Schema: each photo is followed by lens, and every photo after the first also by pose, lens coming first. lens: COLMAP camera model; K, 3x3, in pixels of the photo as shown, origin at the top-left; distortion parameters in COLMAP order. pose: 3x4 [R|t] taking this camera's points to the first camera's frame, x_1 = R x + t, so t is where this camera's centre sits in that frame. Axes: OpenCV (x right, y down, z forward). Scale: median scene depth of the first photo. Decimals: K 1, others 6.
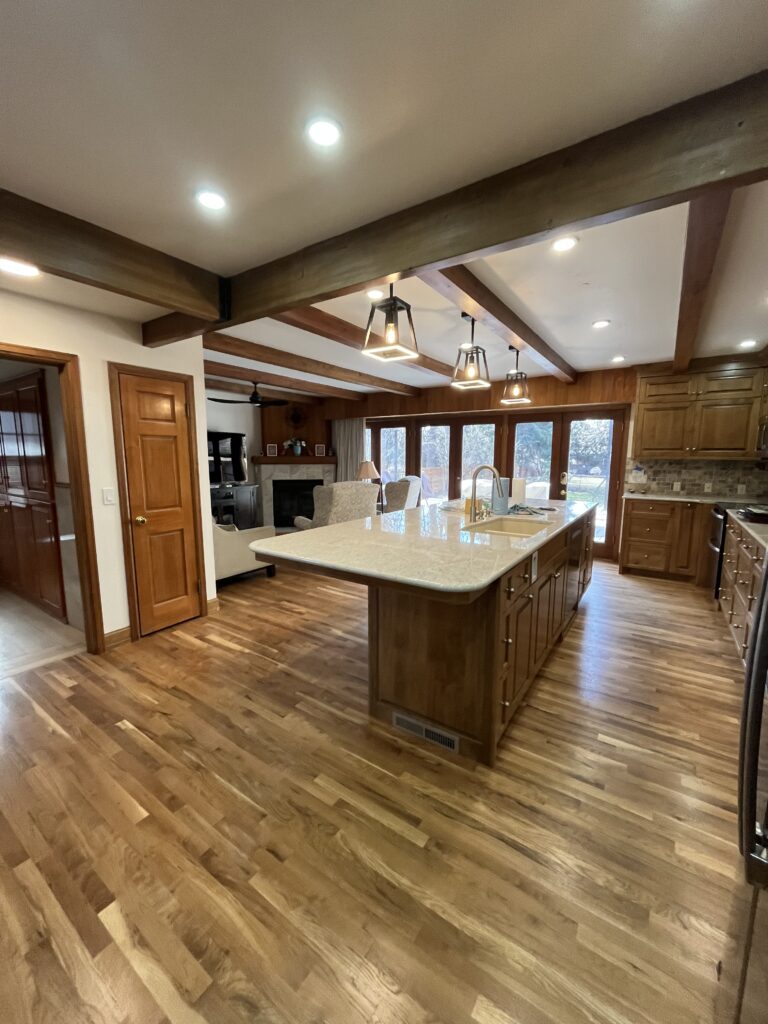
lens RADIAL K [[412.2, 0, 384.6], [0, 412.2, 511.2], [0, 0, 1]] dist [-0.001407, -0.000185]
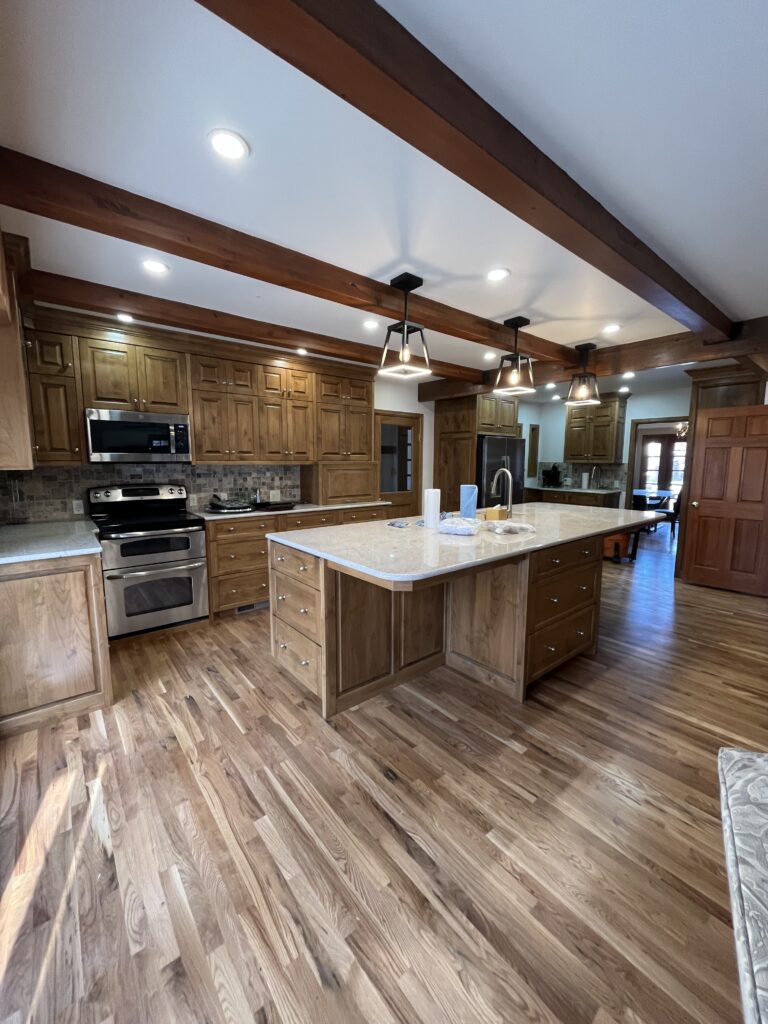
lens RADIAL K [[412.2, 0, 385.0], [0, 412.2, 511.2], [0, 0, 1]] dist [-0.001407, -0.000185]
pose [[-0.959927, -0.038195, 0.277634, 0.185620], [0.035201, 0.966390, 0.254659, -0.245287], [-0.278030, 0.254227, -0.926320, 1.774341]]
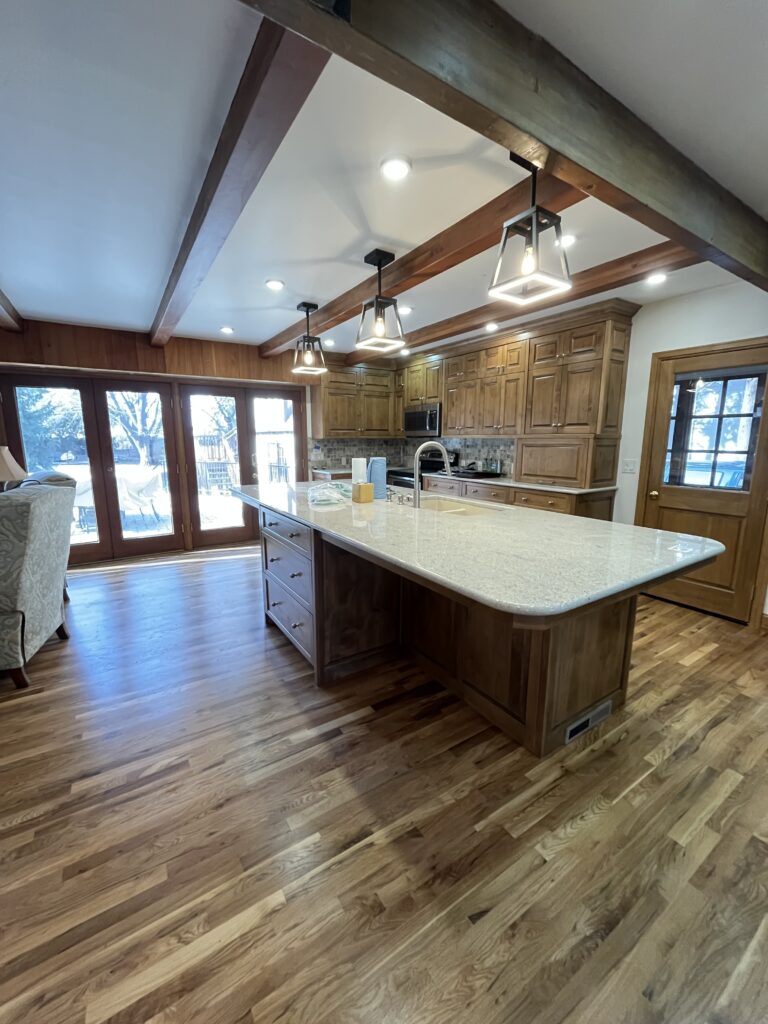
lens RADIAL K [[412.2, 0, 381.1], [0, 412.2, 512.0], [0, 0, 1]] dist [-0.001407, -0.000185]
pose [[0.388694, -0.165338, 0.906411, -0.500179], [0.128924, 0.983849, 0.124177, -0.068509], [-0.912303, 0.068591, 0.403732, 0.586850]]
